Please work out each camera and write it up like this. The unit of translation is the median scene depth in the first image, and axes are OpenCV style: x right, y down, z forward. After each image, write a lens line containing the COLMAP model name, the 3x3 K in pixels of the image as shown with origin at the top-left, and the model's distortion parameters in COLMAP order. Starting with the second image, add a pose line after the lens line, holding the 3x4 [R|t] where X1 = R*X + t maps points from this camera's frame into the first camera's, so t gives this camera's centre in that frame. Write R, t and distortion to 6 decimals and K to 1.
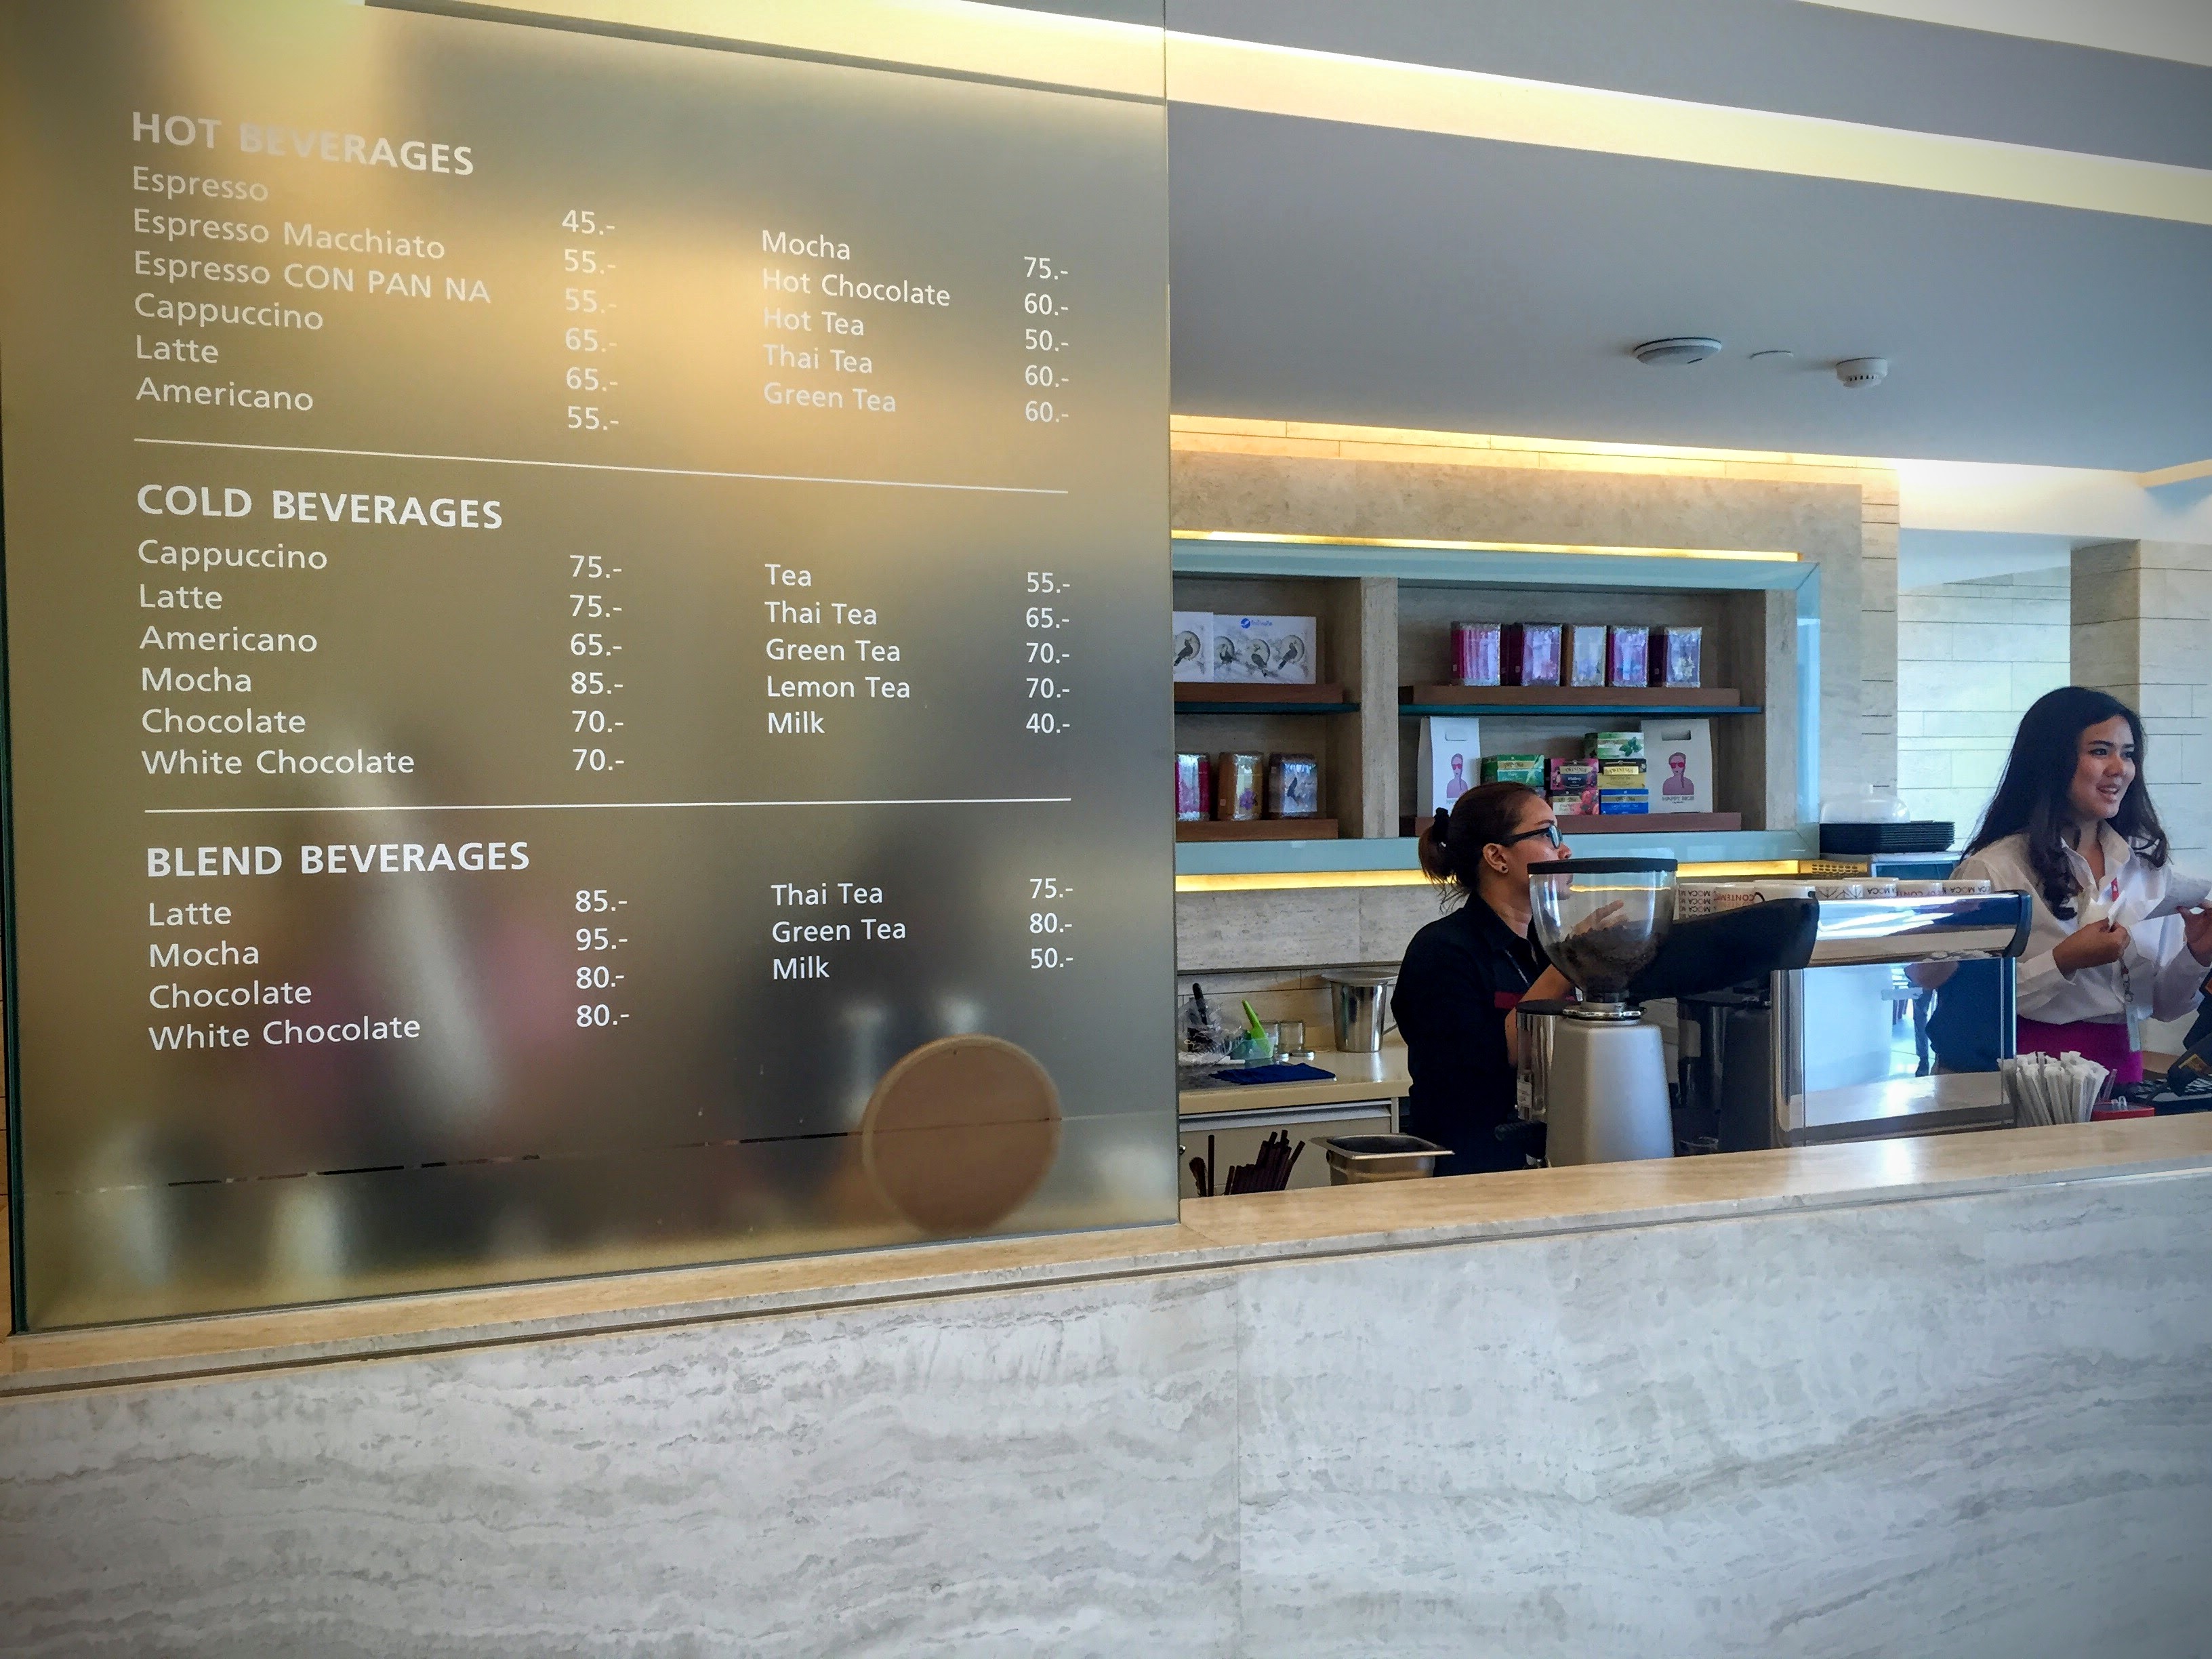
lens RADIAL K [[1885.3, 0, 1107.2], [0, 1885.3, 829.8], [0, 0, 1]] dist [0.078924, -0.071636]
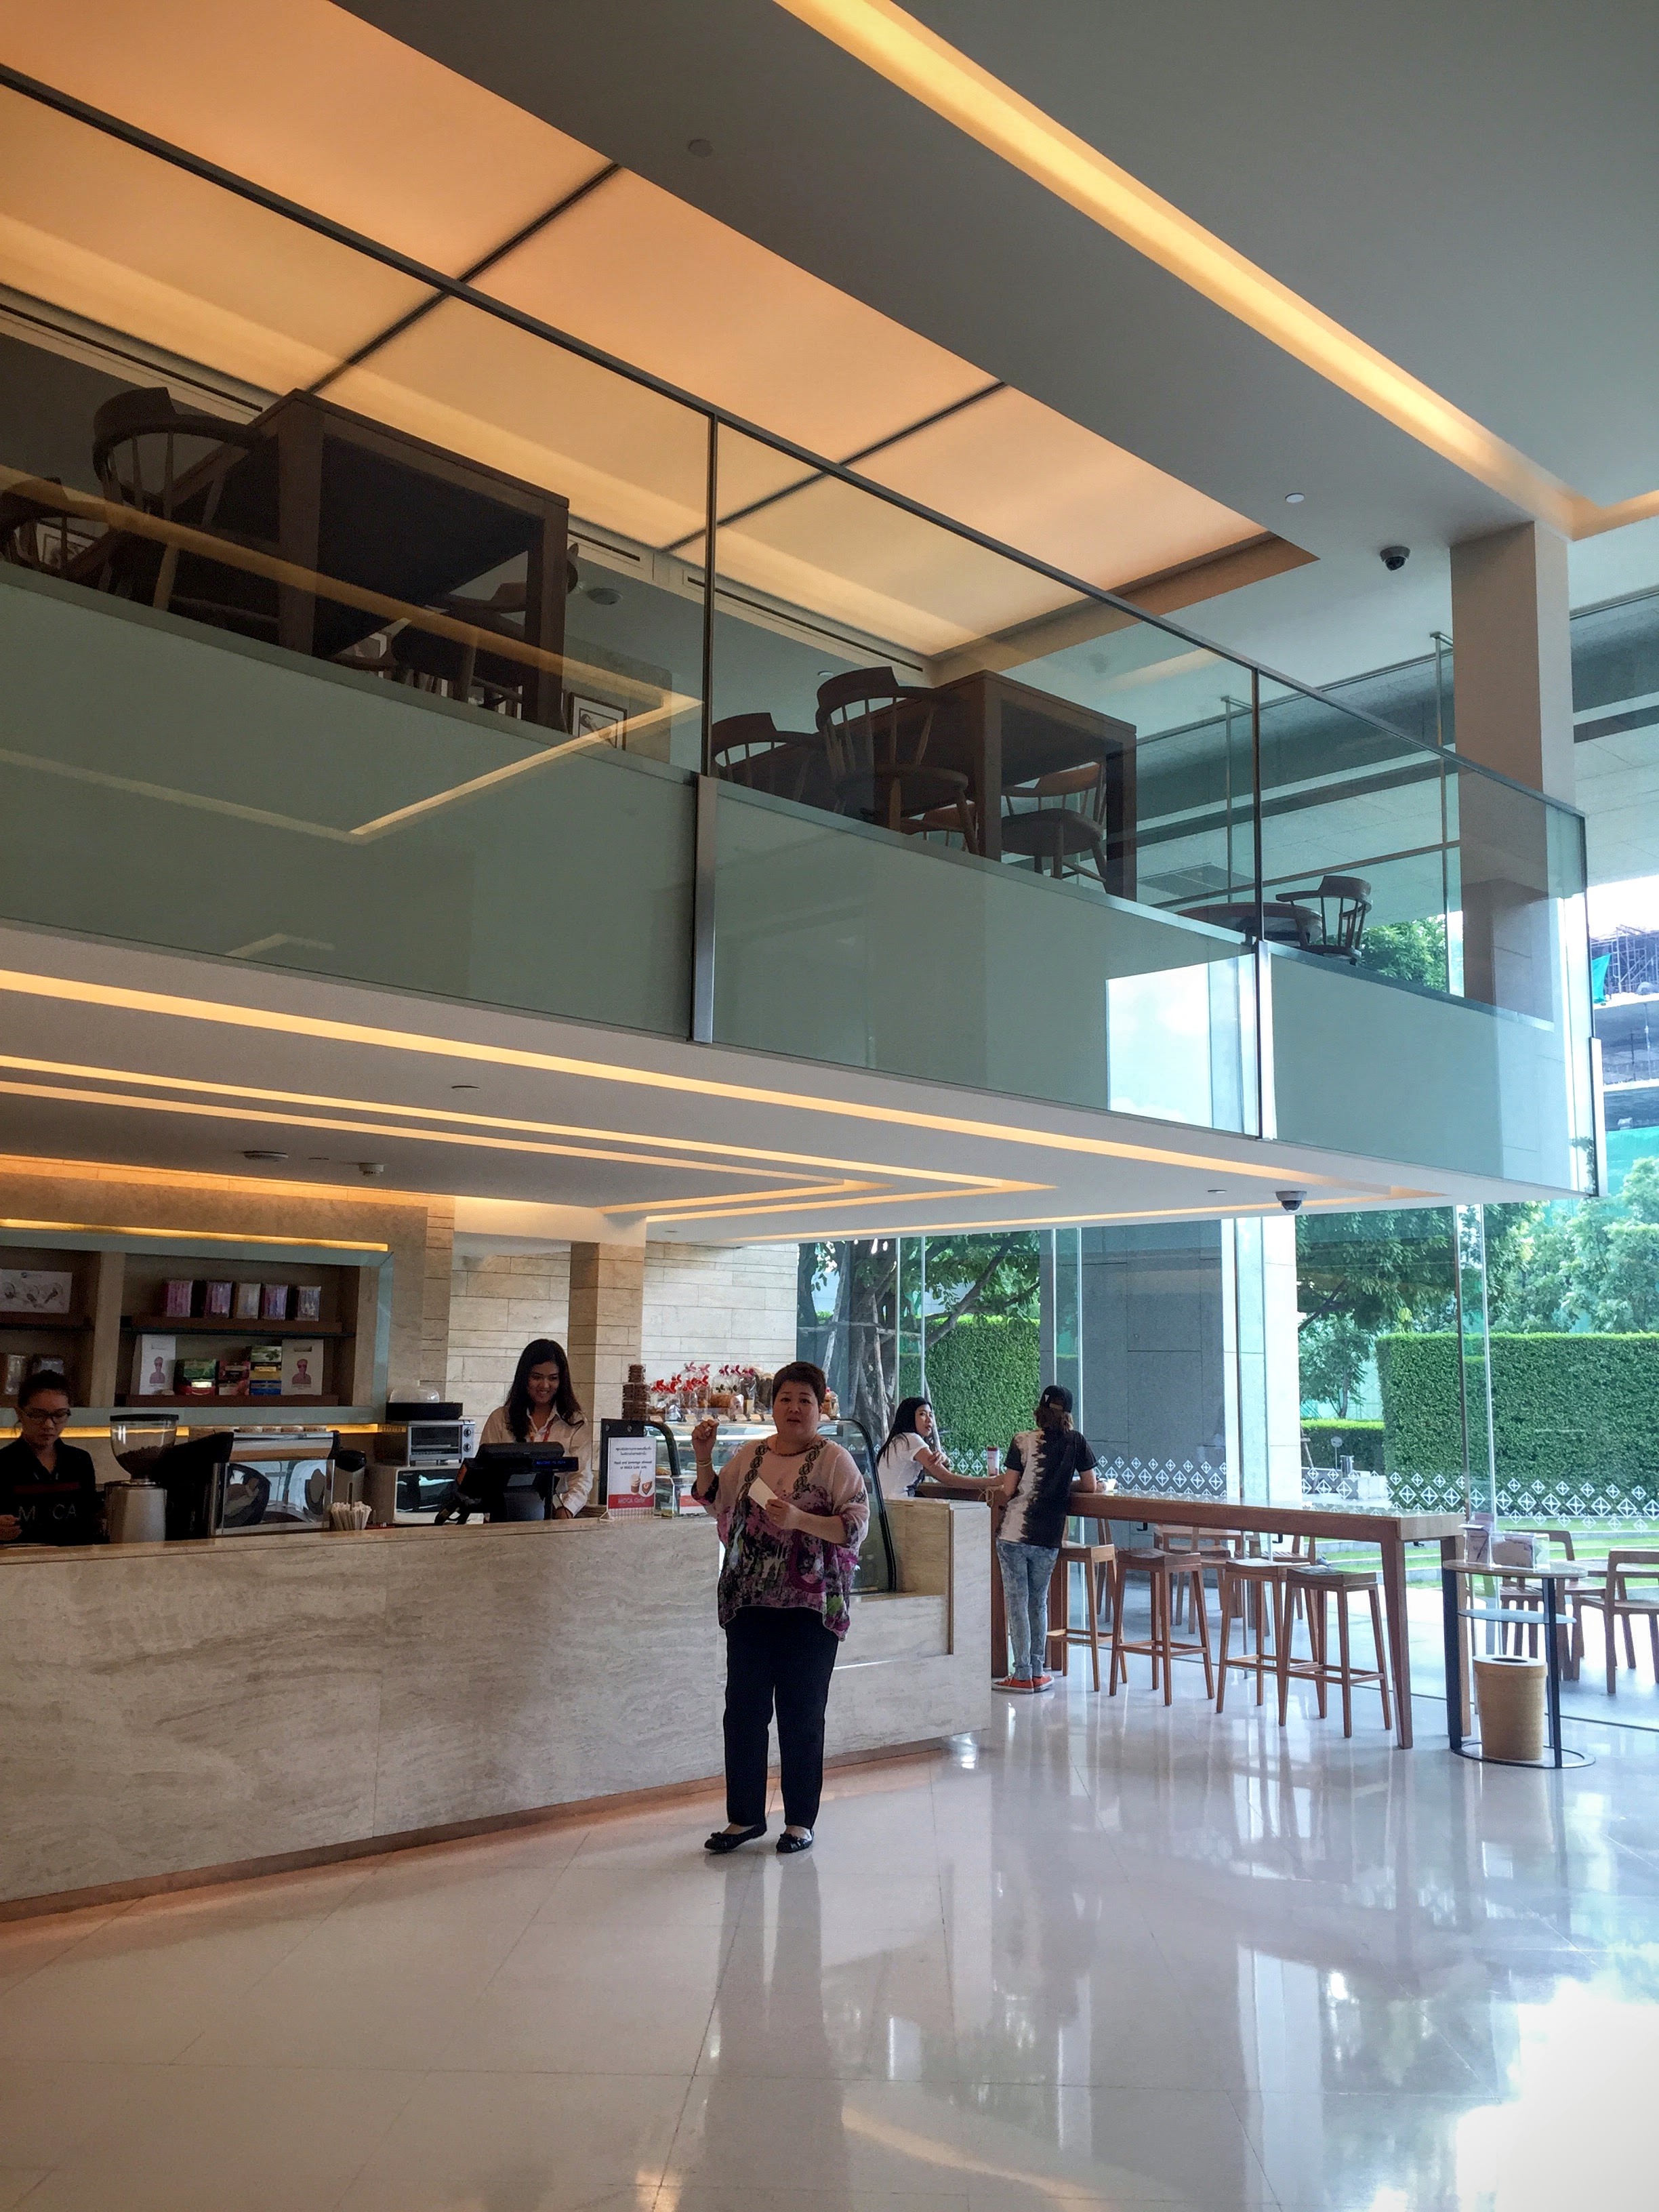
lens RADIAL K [[1885.3, 0, 827.8], [0, 1885.3, 1112.4], [0, 0, 1]] dist [0.078924, -0.071636]
pose [[0.915507, 0.083046, 0.393638, 0.044916], [-0.020995, 0.986991, -0.159398, 0.002535], [-0.401755, 0.137666, 0.905341, -0.793360]]
